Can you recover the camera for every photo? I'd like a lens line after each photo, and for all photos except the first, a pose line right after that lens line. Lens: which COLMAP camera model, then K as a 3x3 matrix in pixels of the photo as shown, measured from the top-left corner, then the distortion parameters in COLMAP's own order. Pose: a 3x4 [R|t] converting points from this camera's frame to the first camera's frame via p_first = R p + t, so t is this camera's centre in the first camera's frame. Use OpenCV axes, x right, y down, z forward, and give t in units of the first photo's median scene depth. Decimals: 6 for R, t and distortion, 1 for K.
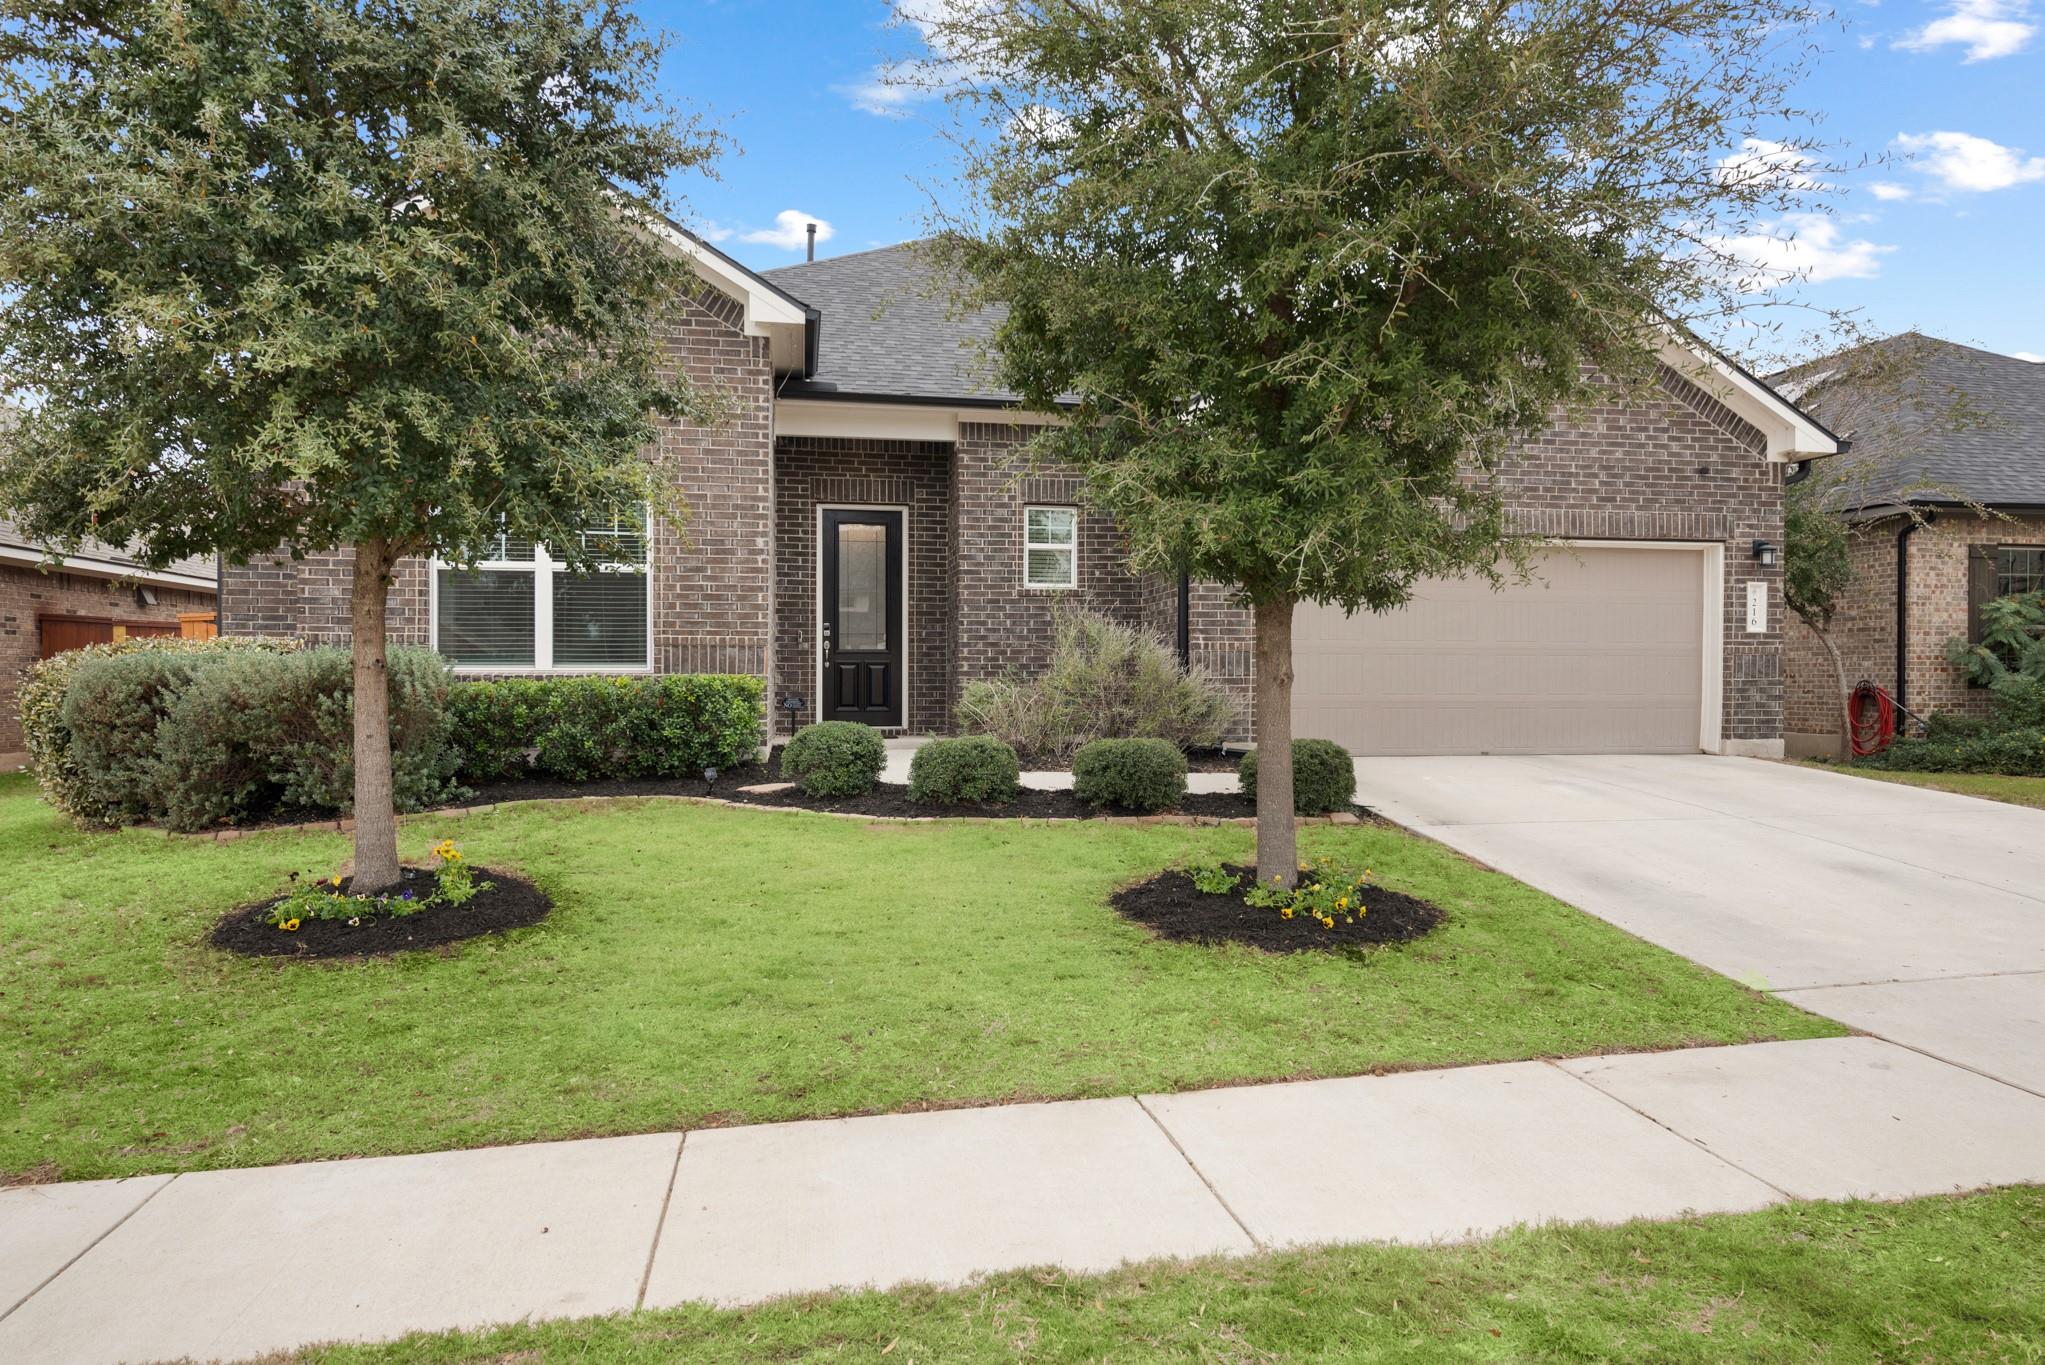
lens RADIAL K [[1257.8, 0, 1022.1], [0, 1257.8, 683.4], [0, 0, 1]] dist [0.018095, -0.007857]
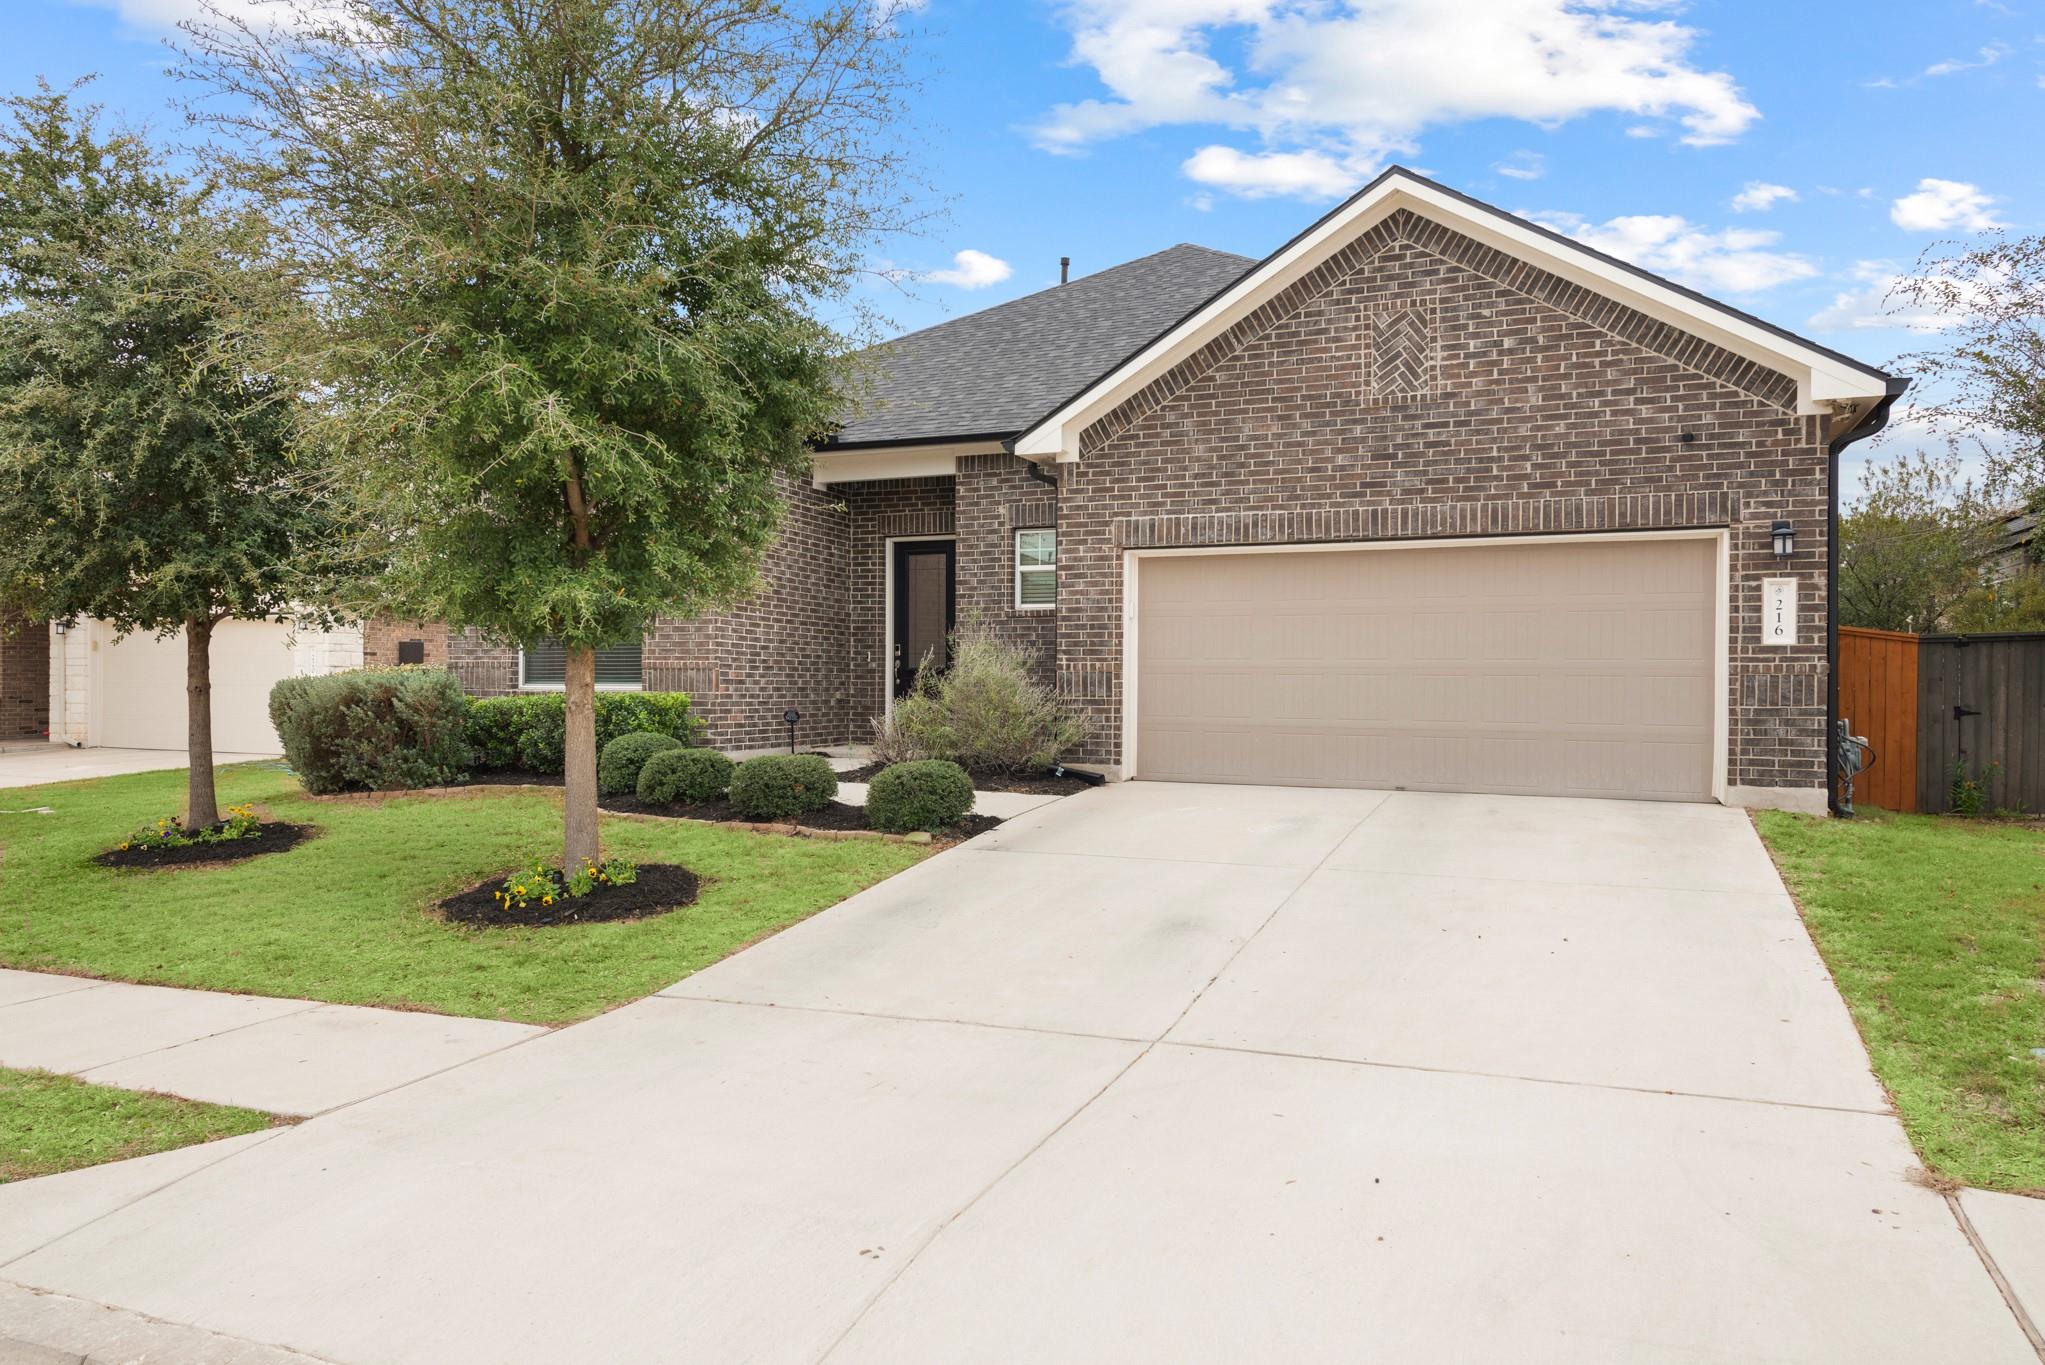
lens RADIAL K [[1340.8, 0, 1024.9], [0, 1340.8, 686.0], [0, 0, 1]] dist [0.022864, -0.000922]
pose [[0.831597, 0.005507, -0.555352, 0.654515], [-0.006604, 0.999978, 0.000027, -0.013052], [0.555340, 0.003645, 0.831615, 0.085505]]
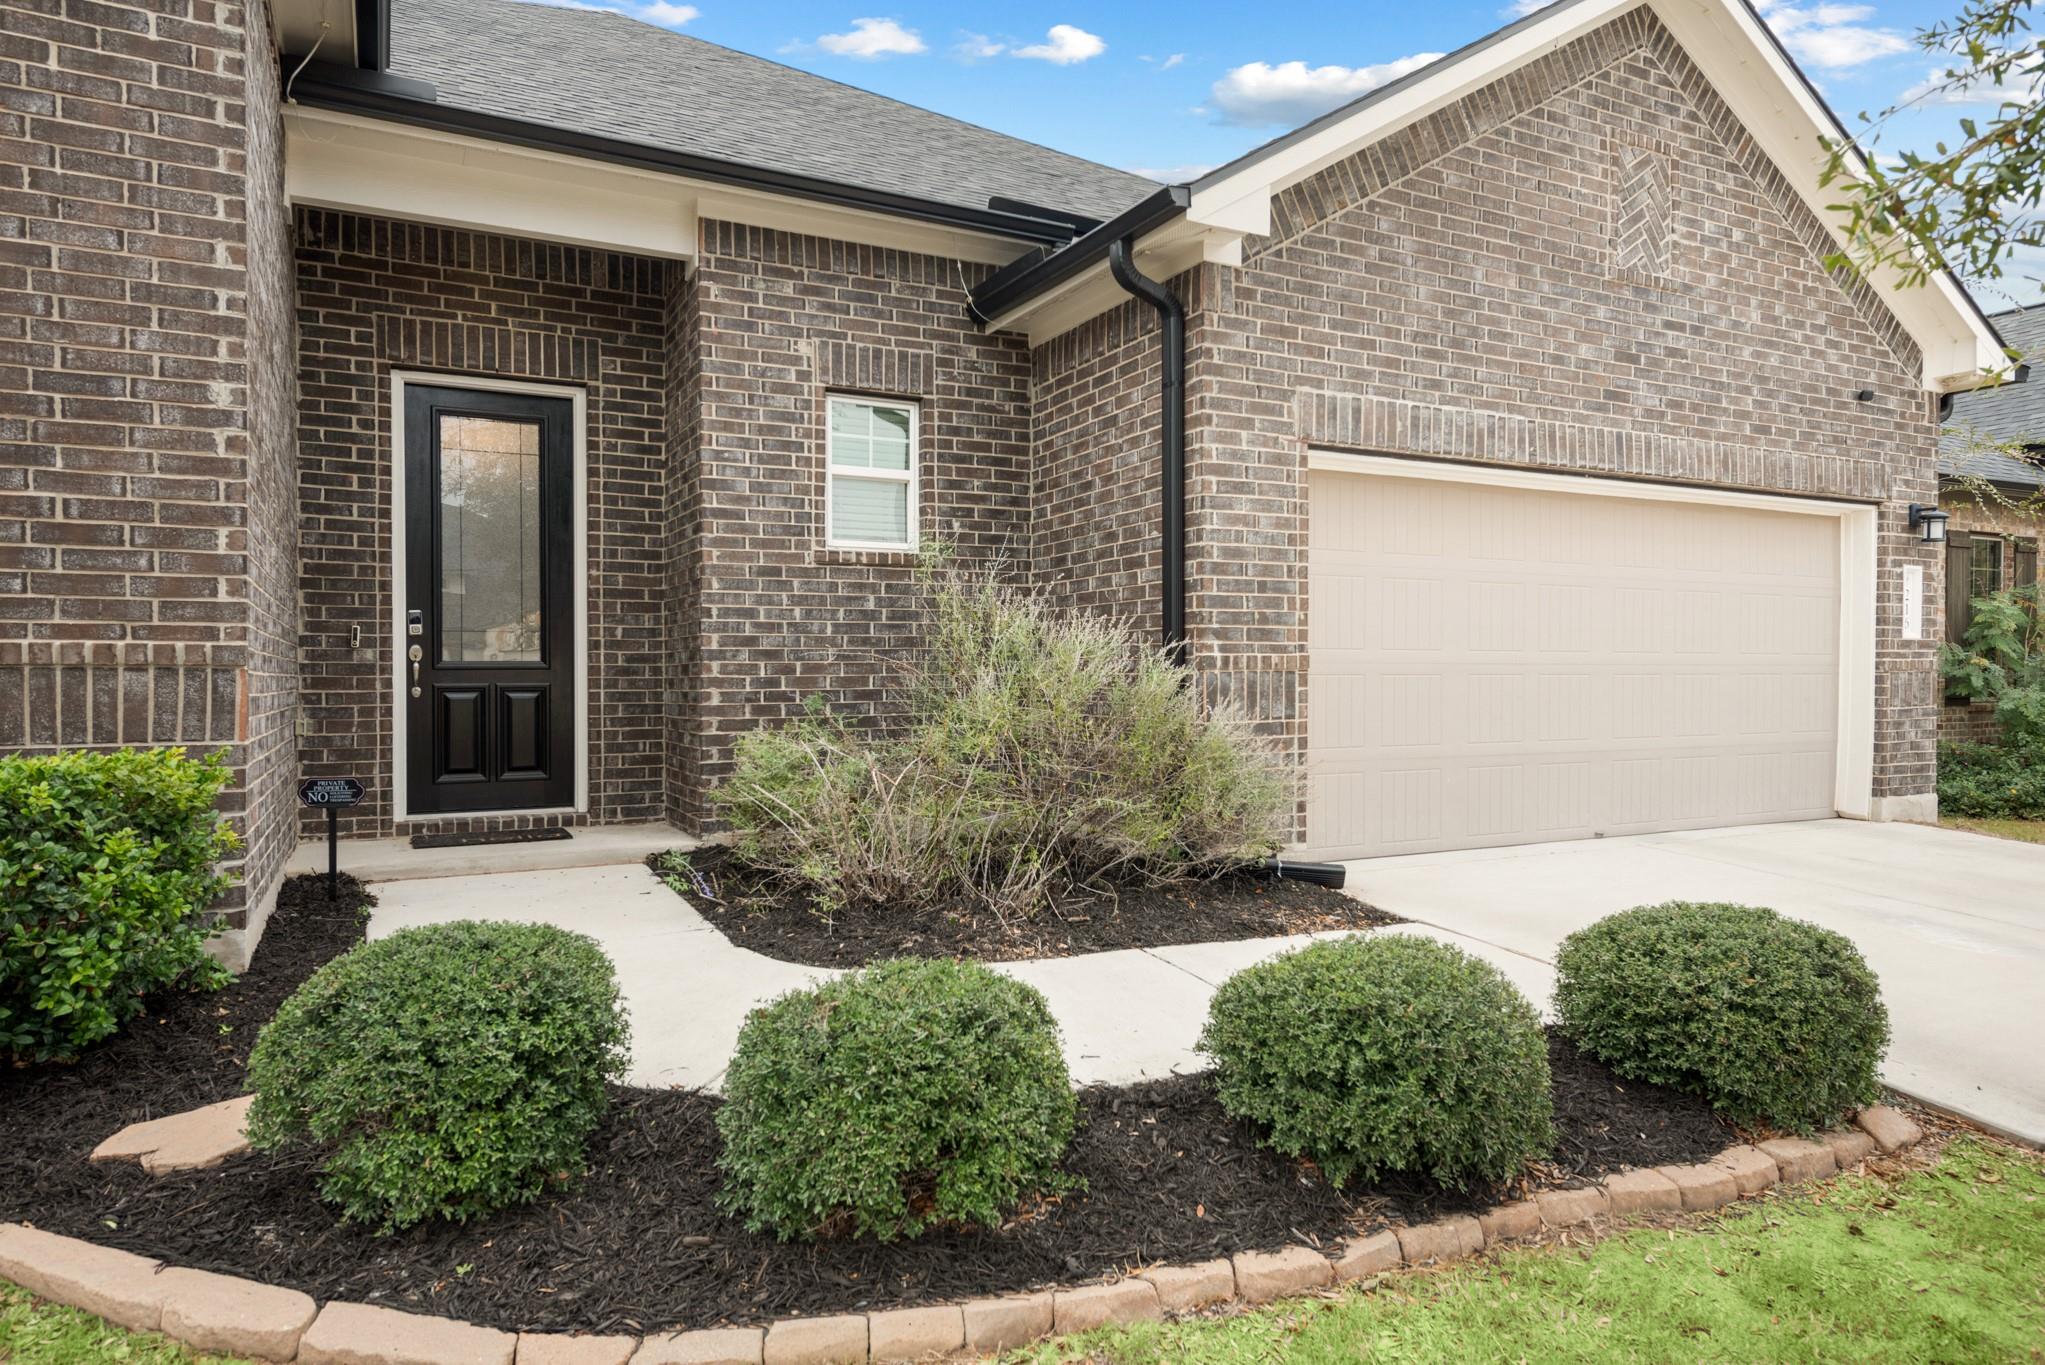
lens RADIAL K [[1257.8, 0, 1030.6], [0, 1257.8, 678.7], [0, 0, 1]] dist [0.018095, -0.007857]
pose [[0.955154, -0.004570, 0.296073, -0.076648], [0.004072, 0.999989, 0.002299, -0.022428], [-0.296080, -0.000990, 0.955163, 0.487931]]
